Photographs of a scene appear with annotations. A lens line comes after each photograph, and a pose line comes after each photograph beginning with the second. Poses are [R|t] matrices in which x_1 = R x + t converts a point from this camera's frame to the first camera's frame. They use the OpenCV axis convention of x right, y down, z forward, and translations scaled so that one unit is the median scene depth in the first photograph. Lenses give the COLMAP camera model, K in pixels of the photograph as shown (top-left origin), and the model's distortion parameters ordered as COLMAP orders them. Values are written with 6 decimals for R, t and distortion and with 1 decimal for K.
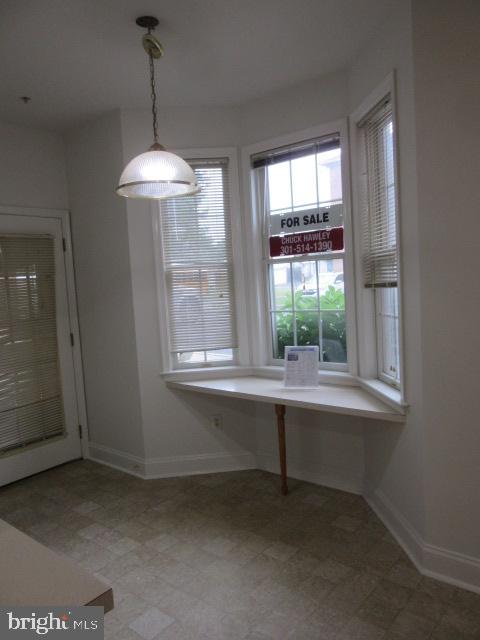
lens RADIAL K [[479.9, 0, 240.0], [0, 479.9, 320.0], [0, 0, 1]] dist [-0.027275, 0.011184]
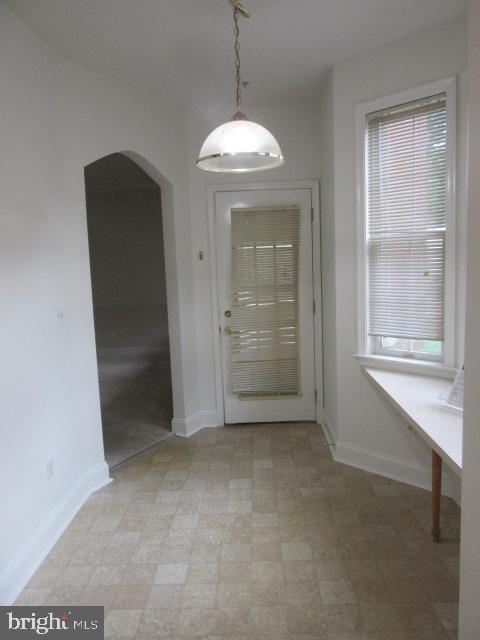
lens RADIAL K [[479.9, 0, 240.0], [0, 479.9, 320.0], [0, 0, 1]] dist [-0.027275, 0.011184]
pose [[0.613134, 0.131390, -0.778976, 0.391619], [-0.063426, 0.991076, 0.117242, -0.046713], [0.787429, -0.022478, 0.615996, 0.260330]]
